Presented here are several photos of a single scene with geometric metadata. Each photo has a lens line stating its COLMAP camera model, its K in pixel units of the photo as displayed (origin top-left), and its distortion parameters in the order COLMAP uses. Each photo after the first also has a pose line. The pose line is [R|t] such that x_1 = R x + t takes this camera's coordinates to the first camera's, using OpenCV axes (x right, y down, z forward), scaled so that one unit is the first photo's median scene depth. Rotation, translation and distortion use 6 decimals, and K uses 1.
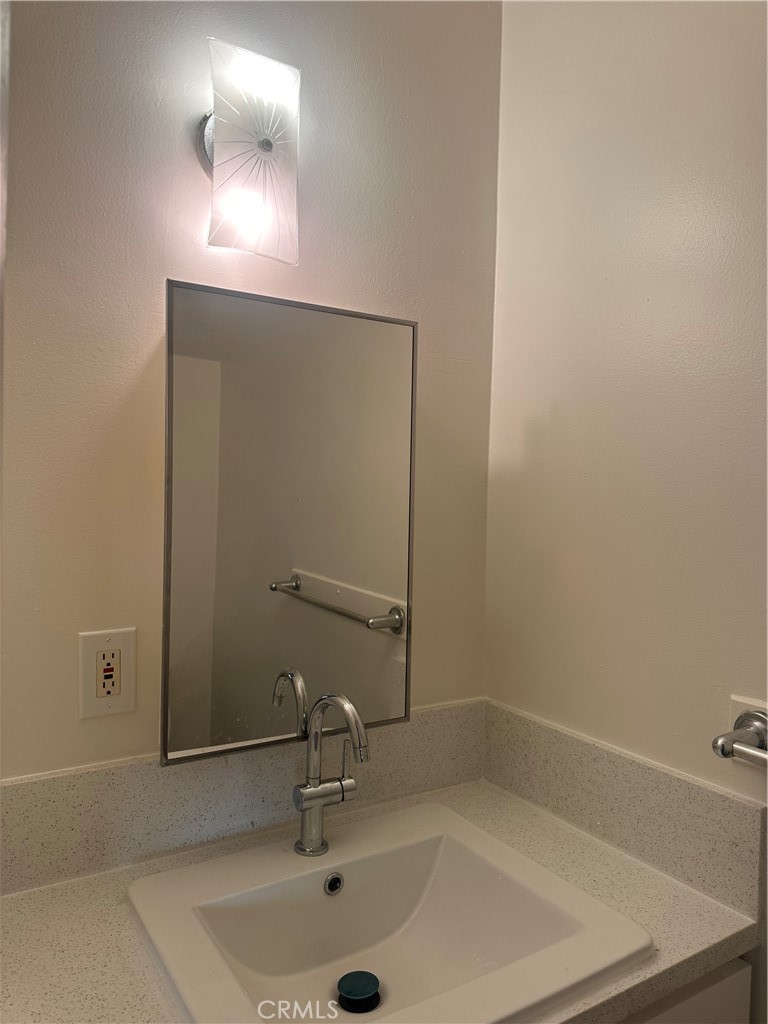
lens RADIAL K [[722.5, 0, 371.5], [0, 722.5, 507.6], [0, 0, 1]] dist [0.092354, -0.139823]
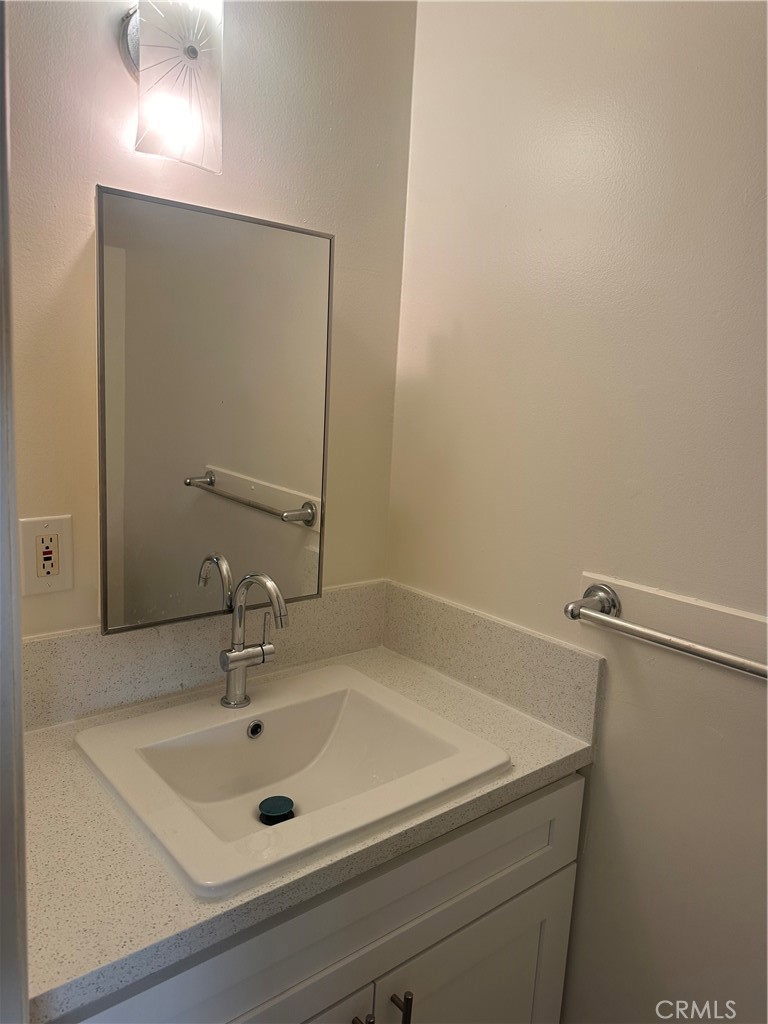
lens RADIAL K [[722.5, 0, 371.5], [0, 722.5, 507.6], [0, 0, 1]] dist [0.092354, -0.139823]
pose [[0.991539, 0.009220, 0.129483, -0.020057], [-0.027066, 0.990235, 0.136754, -0.008399], [-0.126958, -0.139101, 0.982106, -0.129085]]
